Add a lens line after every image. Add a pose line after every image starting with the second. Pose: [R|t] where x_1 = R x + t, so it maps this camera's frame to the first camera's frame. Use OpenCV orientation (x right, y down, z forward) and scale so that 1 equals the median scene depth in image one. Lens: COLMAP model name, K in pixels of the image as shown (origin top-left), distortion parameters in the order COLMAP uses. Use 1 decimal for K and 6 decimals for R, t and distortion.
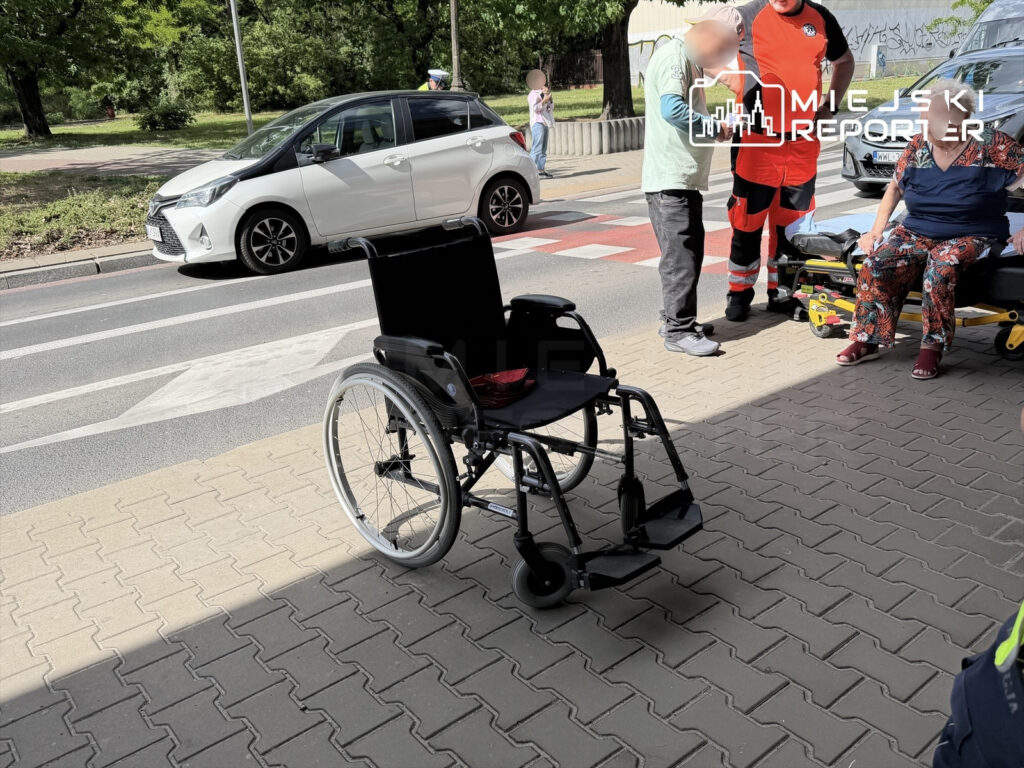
lens RADIAL K [[878.6, 0, 512.0], [0, 878.6, 384.0], [0, 0, 1]] dist [0.210226, -0.421050]
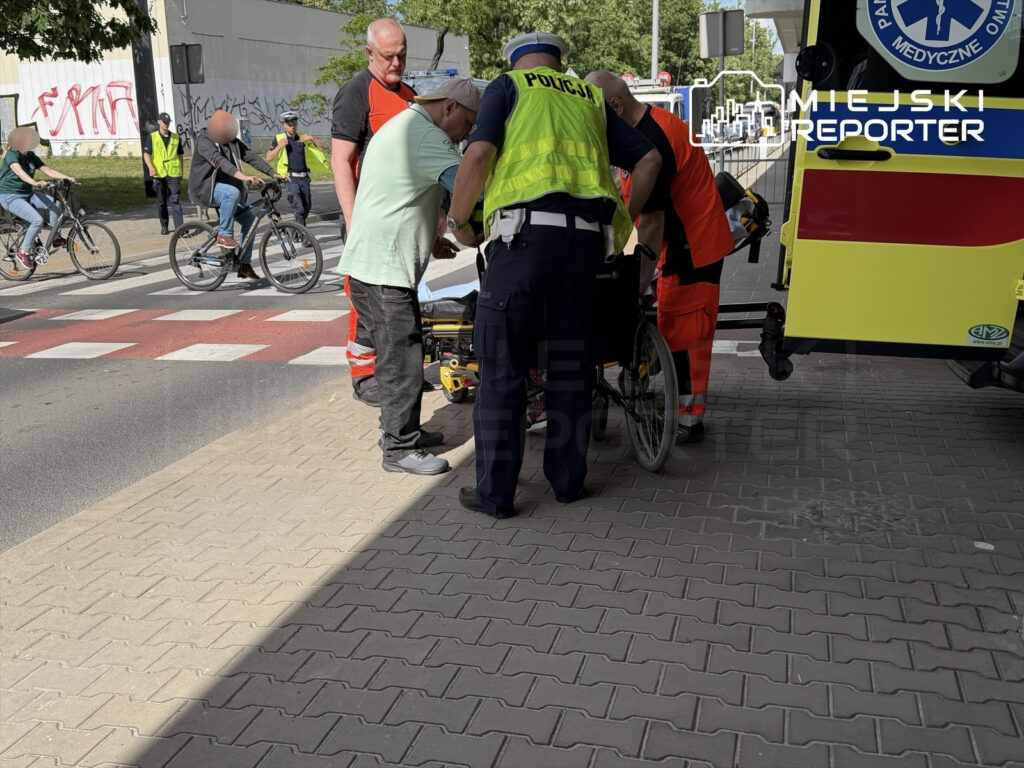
lens RADIAL K [[1101.8, 0, 512.0], [0, 1101.8, 384.0], [0, 0, 1]] dist [0.210937, -0.452069]
pose [[0.805686, -0.094082, 0.584824, -0.256580], [0.166903, 0.983360, -0.071739, 0.020794], [-0.568343, 0.155408, 0.807982, -0.030997]]
